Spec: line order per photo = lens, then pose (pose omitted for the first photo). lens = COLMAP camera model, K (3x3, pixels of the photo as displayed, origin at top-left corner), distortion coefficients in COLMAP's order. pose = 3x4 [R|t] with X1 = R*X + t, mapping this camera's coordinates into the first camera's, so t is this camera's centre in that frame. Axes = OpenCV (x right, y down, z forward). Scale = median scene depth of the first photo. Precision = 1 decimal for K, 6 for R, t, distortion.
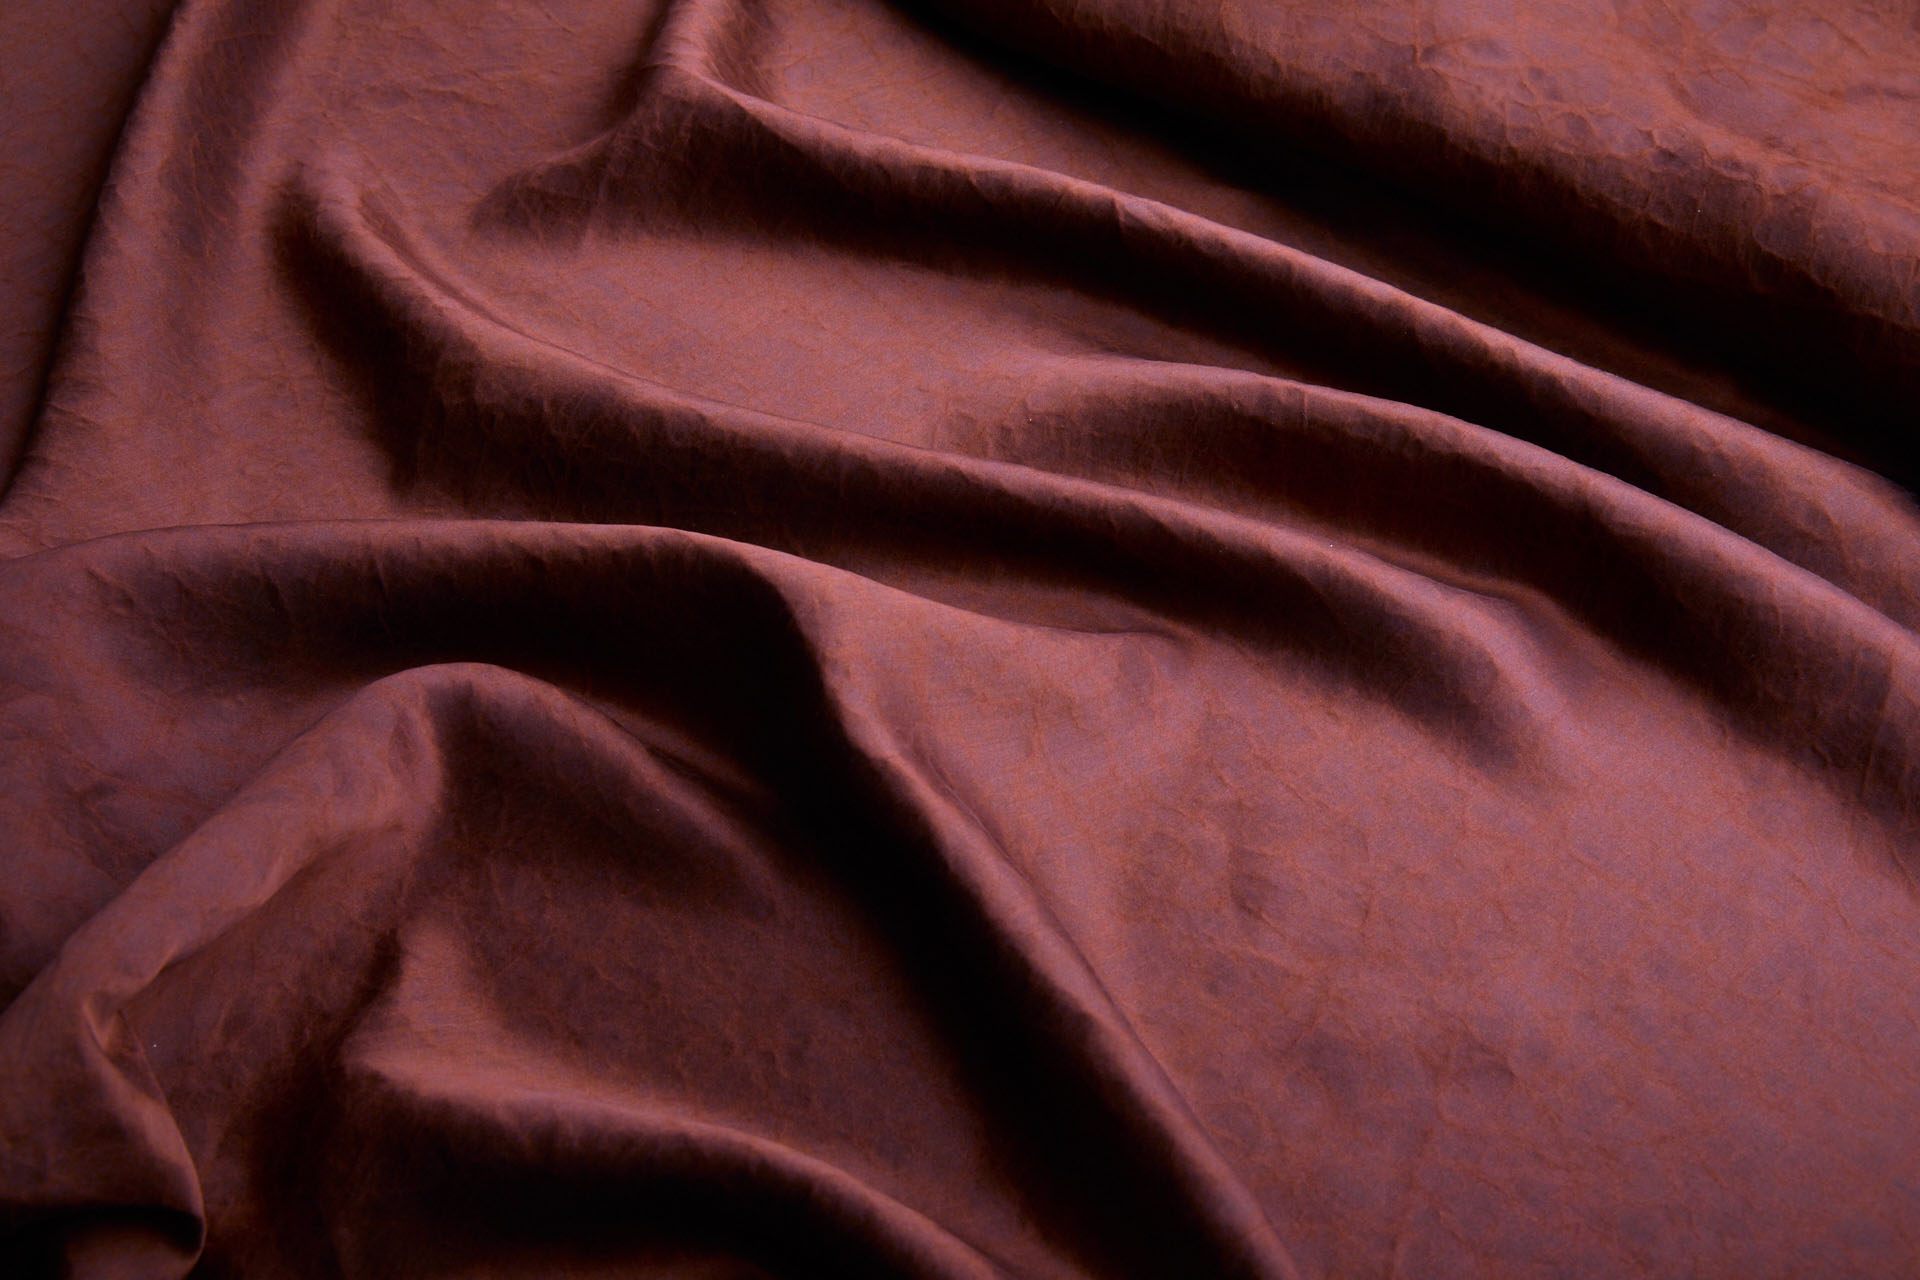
lens RADIAL K [[2119.3, 0, 960.0], [0, 2119.3, 640.0], [0, 0, 1]] dist [0.007190, -0.032630]
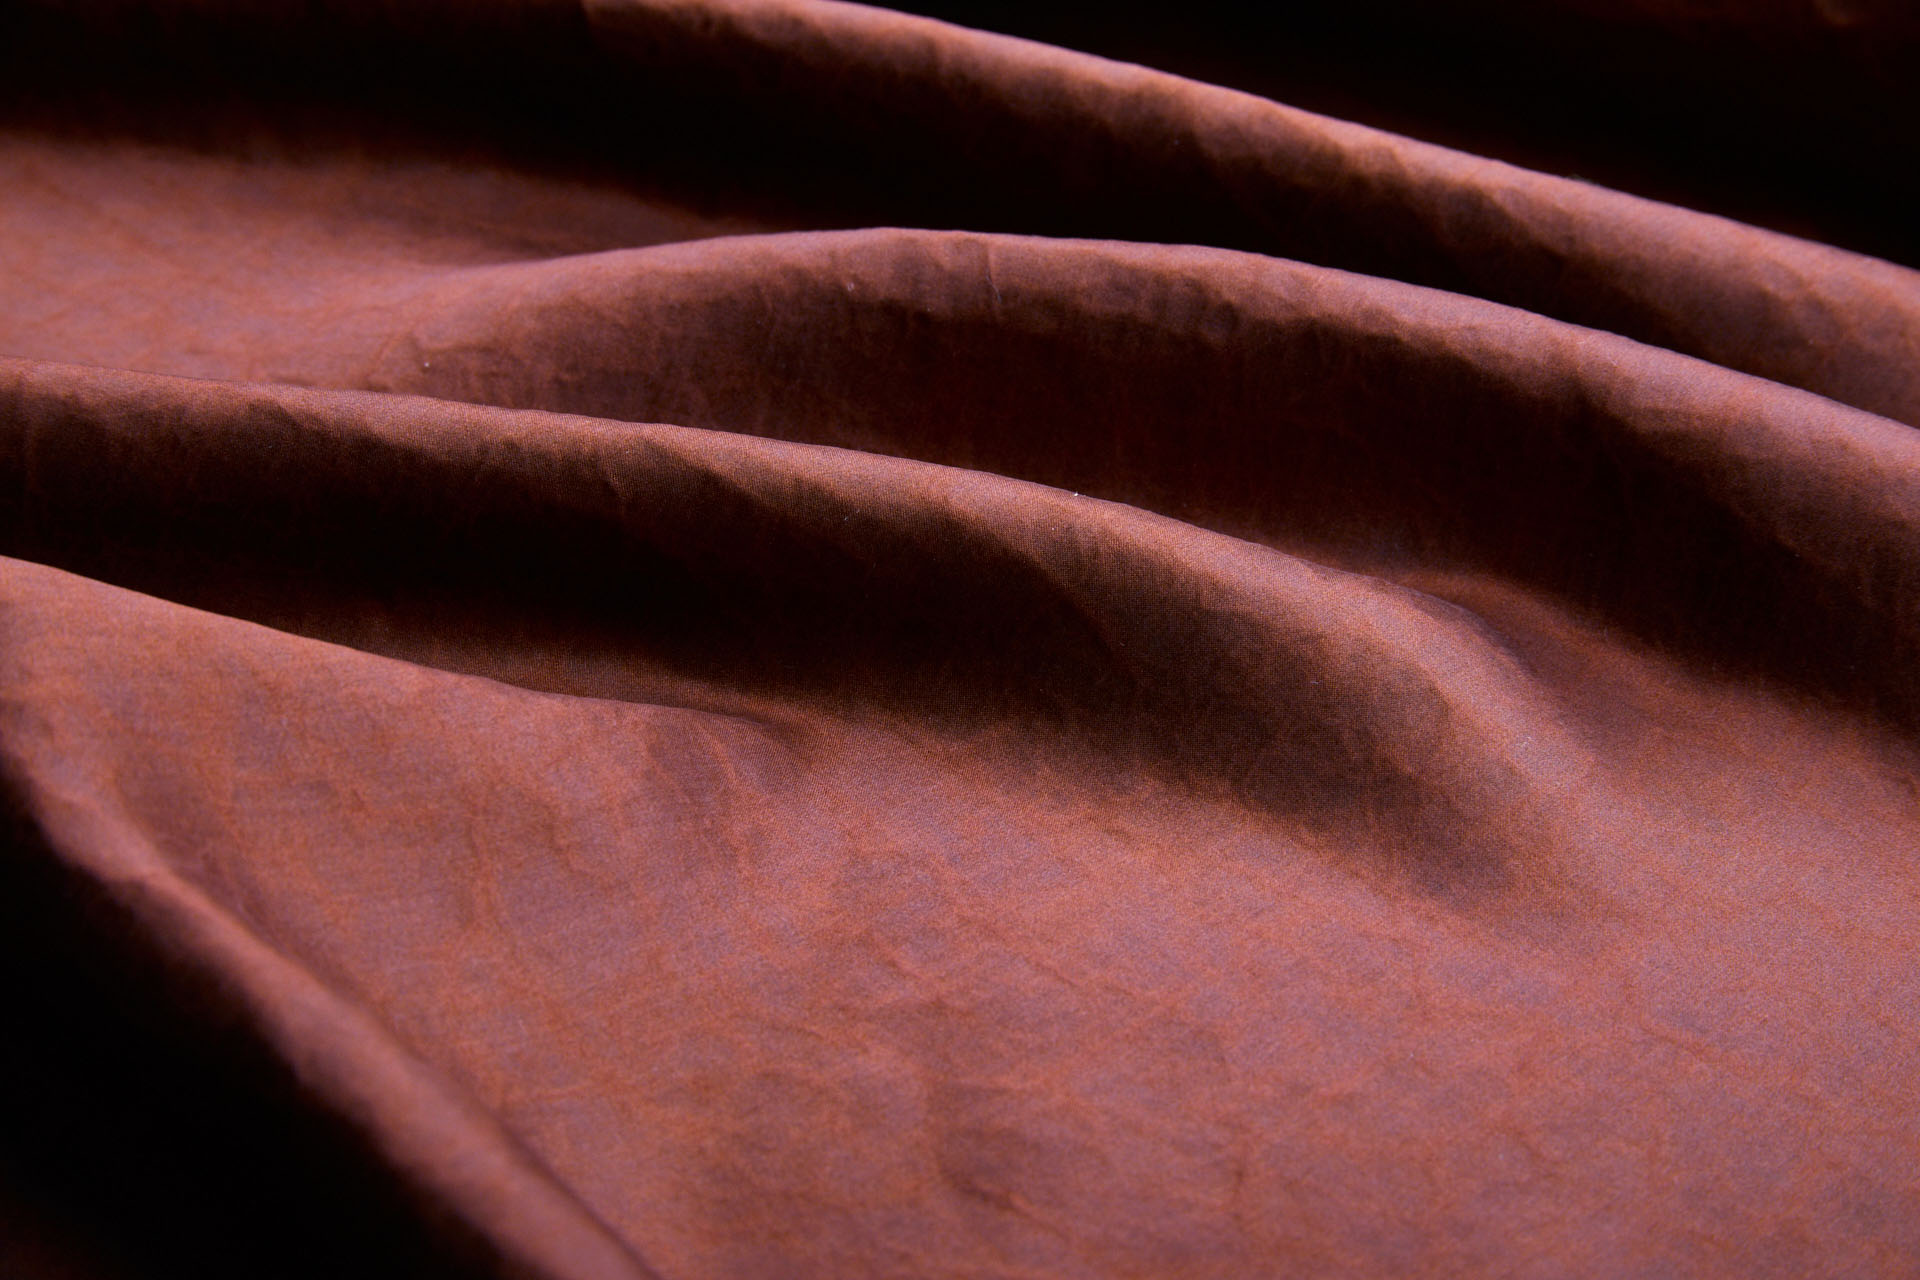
lens RADIAL K [[4059.9, 0, 960.0], [0, 4059.9, 640.0], [0, 0, 1]] dist [-0.211433, 0.040284]
pose [[0.984930, -0.064783, 0.160360, 0.001936], [0.100384, 0.969167, -0.225028, 0.192451], [-0.140838, 0.237734, 0.961066, 0.141575]]
